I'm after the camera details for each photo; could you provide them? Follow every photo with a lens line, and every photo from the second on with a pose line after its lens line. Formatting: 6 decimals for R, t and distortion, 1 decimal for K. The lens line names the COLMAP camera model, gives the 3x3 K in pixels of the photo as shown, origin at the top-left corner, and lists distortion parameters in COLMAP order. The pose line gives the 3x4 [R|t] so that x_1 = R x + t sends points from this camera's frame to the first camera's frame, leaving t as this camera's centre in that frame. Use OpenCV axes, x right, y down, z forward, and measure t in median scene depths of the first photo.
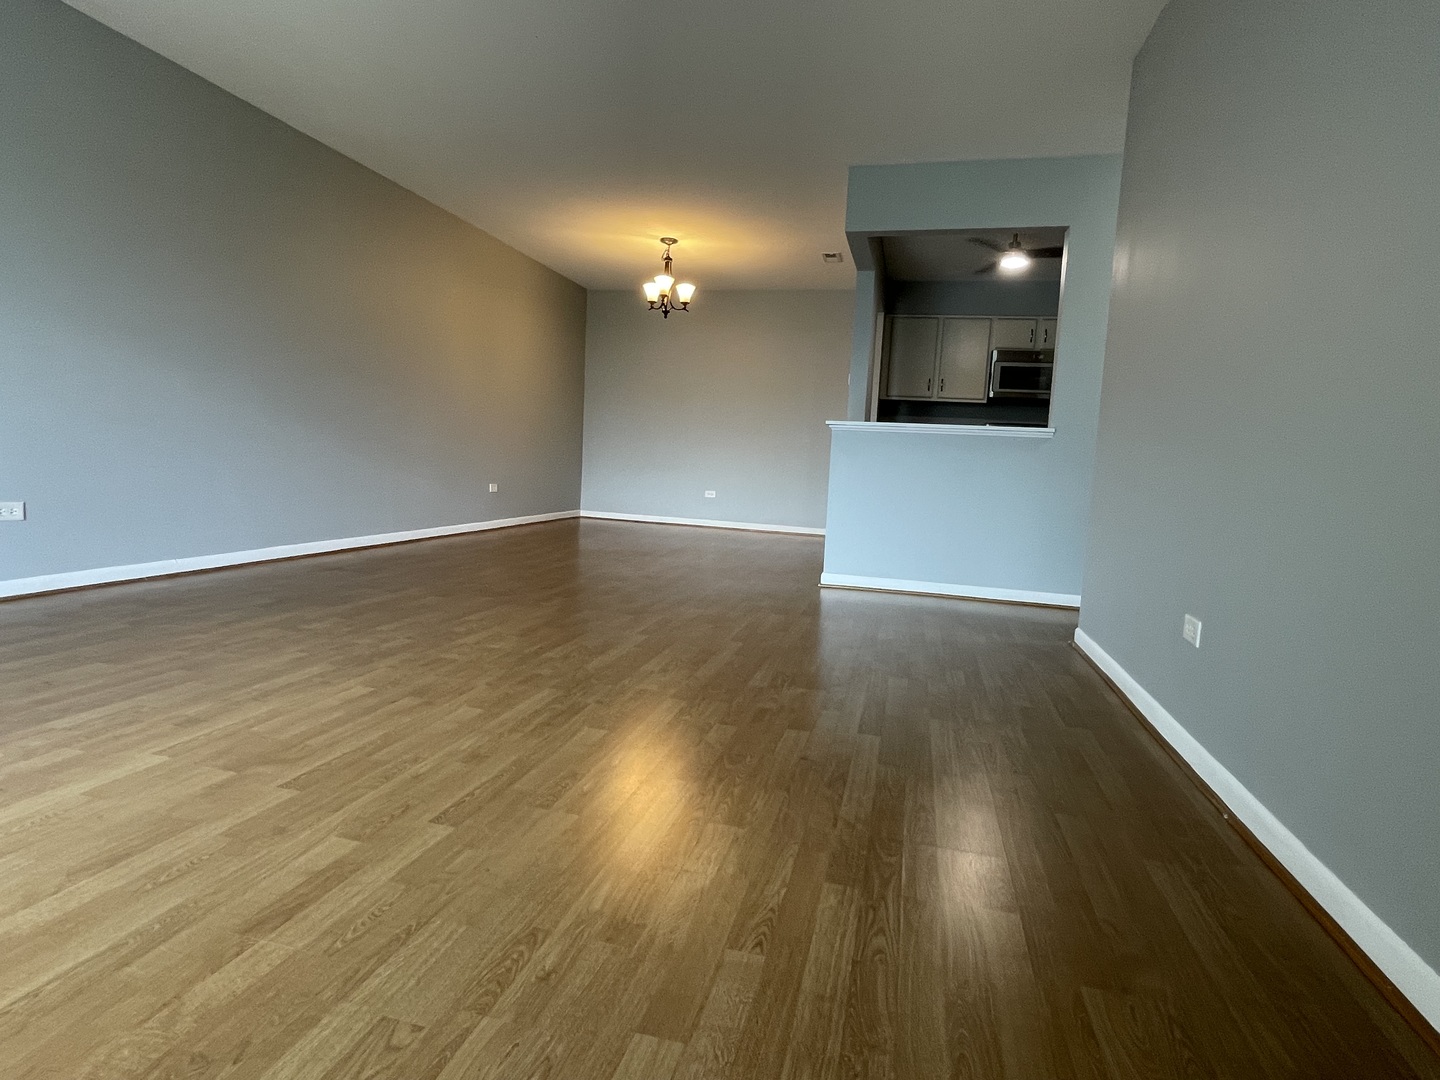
lens RADIAL K [[760.6, 0, 723.3], [0, 760.6, 535.4], [0, 0, 1]] dist [0.004481, 0.000541]
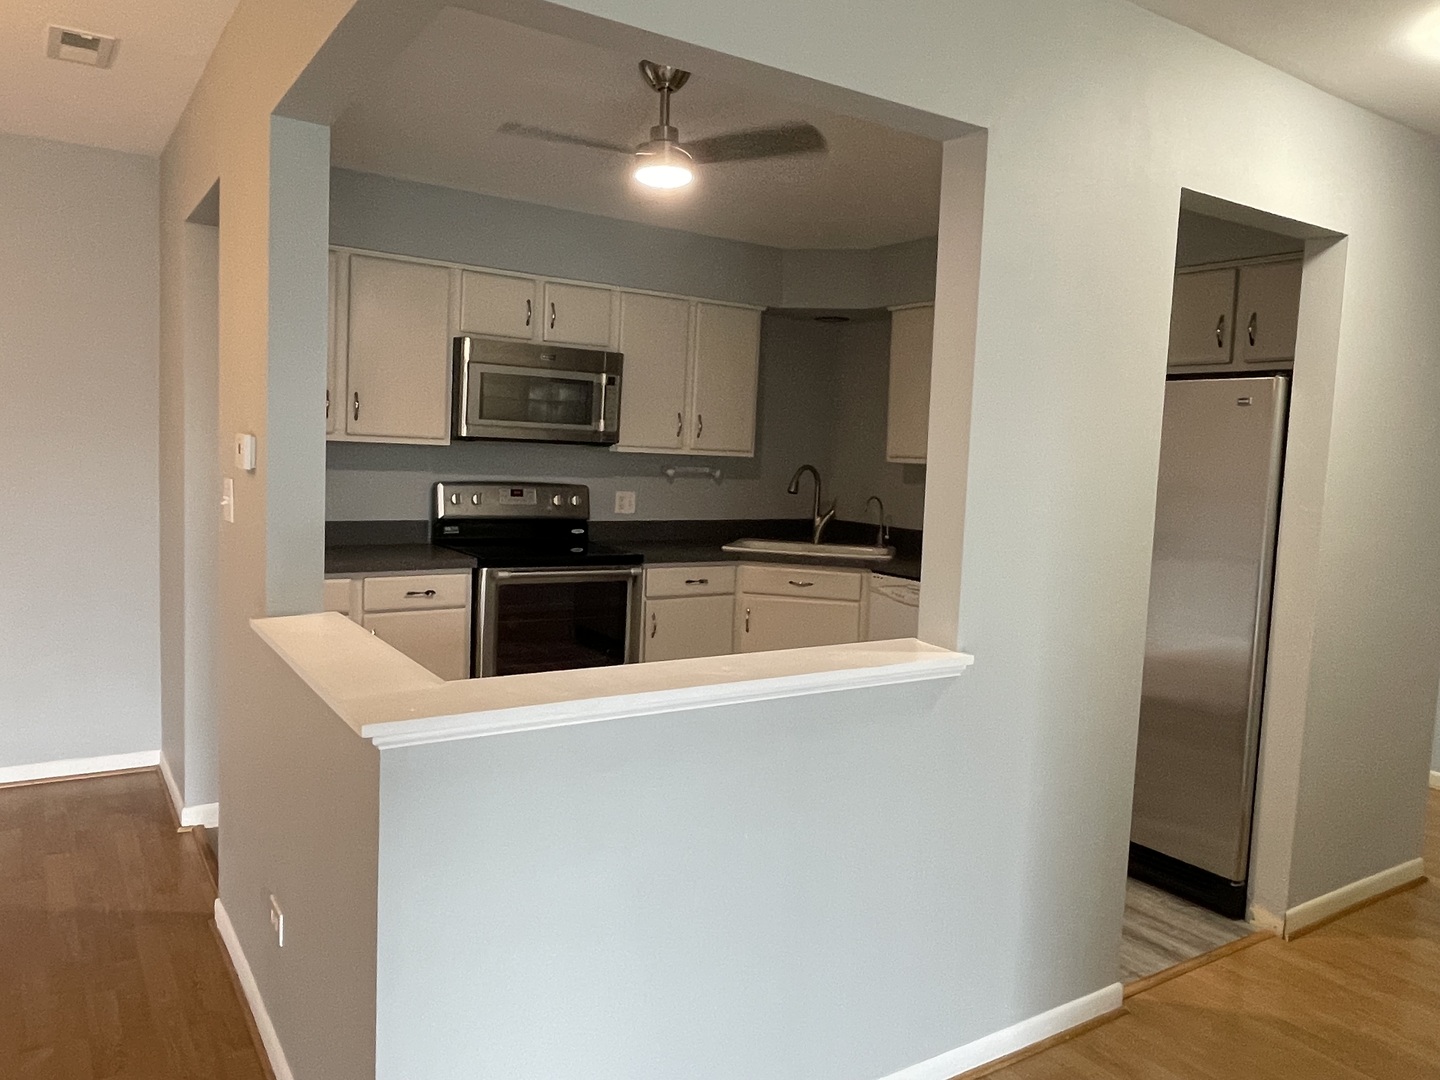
lens RADIAL K [[1035.4, 0, 719.5], [0, 1035.4, 537.1], [0, 0, 1]] dist [-0.003797, -0.002483]
pose [[0.681119, -0.083340, 0.727414, -0.012527], [0.061966, 0.996498, 0.056147, -0.145562], [-0.729546, 0.006832, 0.683898, 0.445662]]
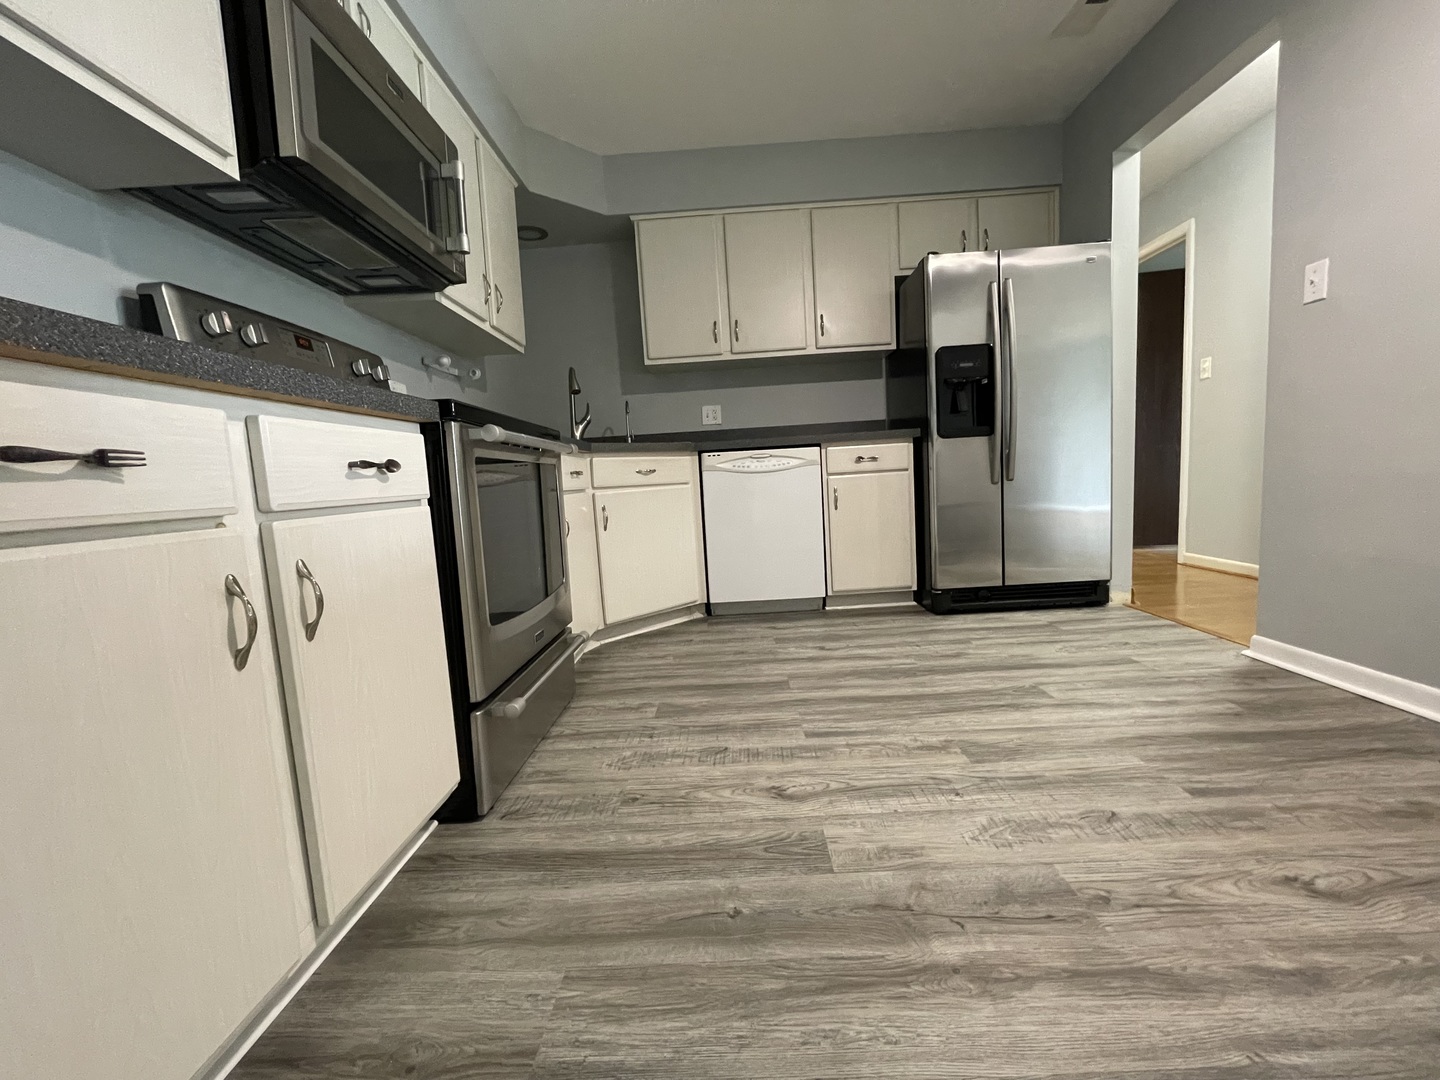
lens RADIAL K [[588.6, 0, 725.6], [0, 588.6, 535.3], [0, 0, 1]] dist [-0.000002, 0.000678]
pose [[-0.224136, -0.130989, 0.965715, 0.143190], [0.140861, 0.976166, 0.165100, -0.085206], [-0.964324, 0.173036, -0.200343, 0.935612]]
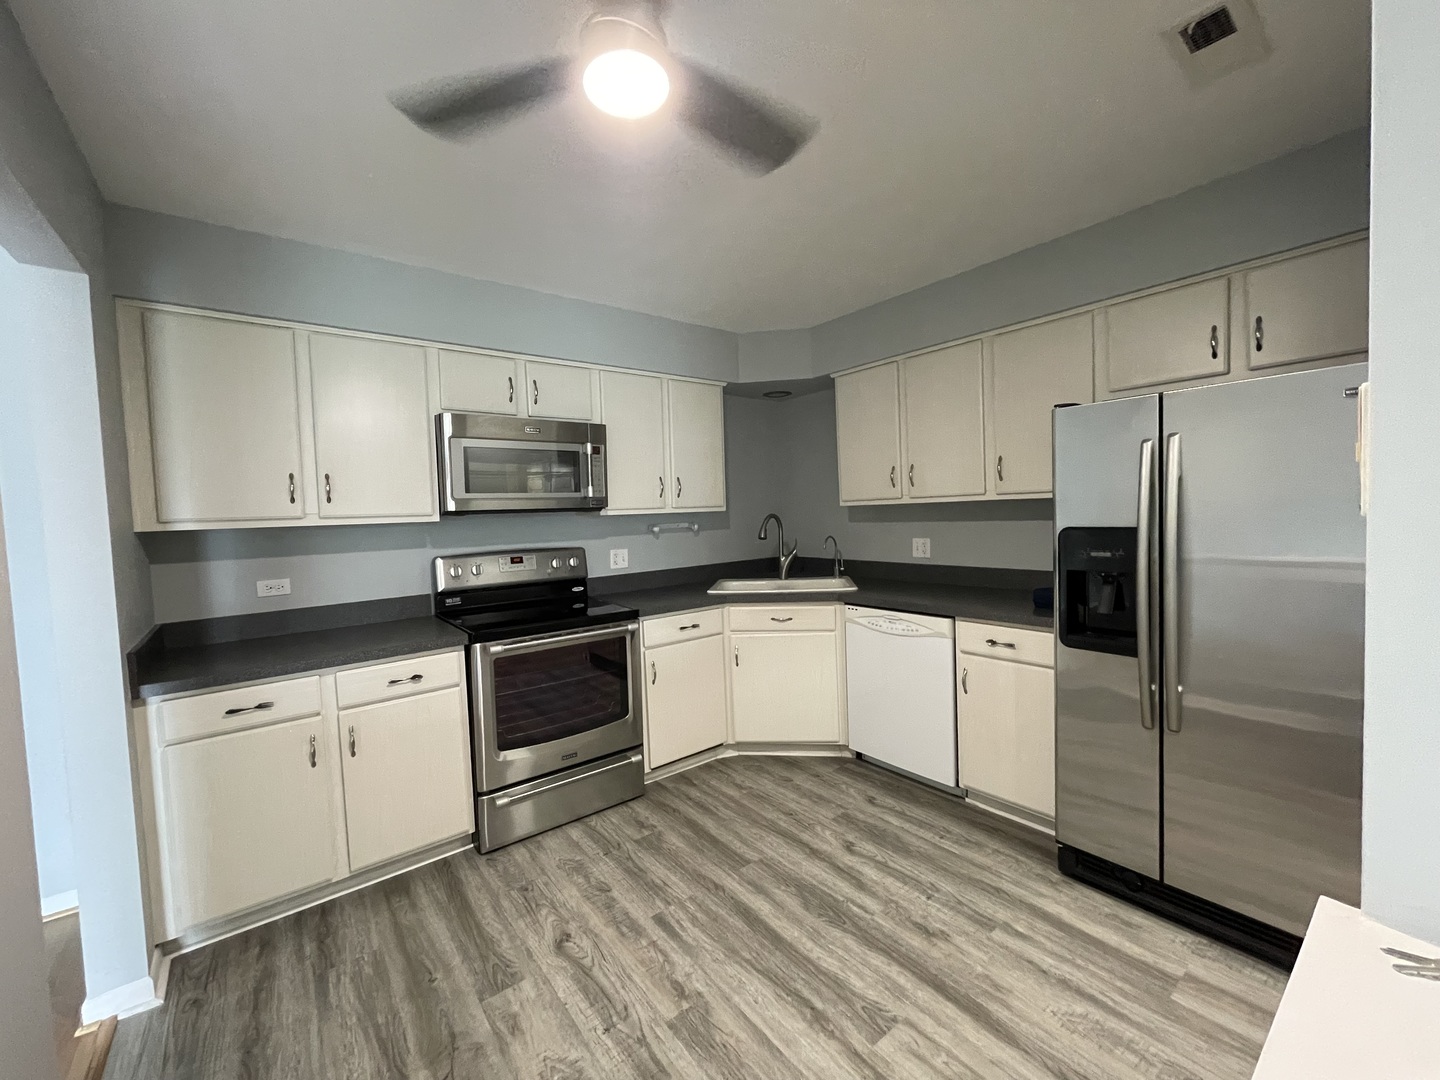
lens RADIAL K [[588.6, 0, 719.7], [0, 588.6, 534.2], [0, 0, 1]] dist [-0.000002, 0.000678]
pose [[0.620182, -0.104895, 0.777413, 0.168691], [0.141809, 0.989684, 0.020408, -0.151128], [-0.771533, 0.097588, 0.628659, 0.640968]]
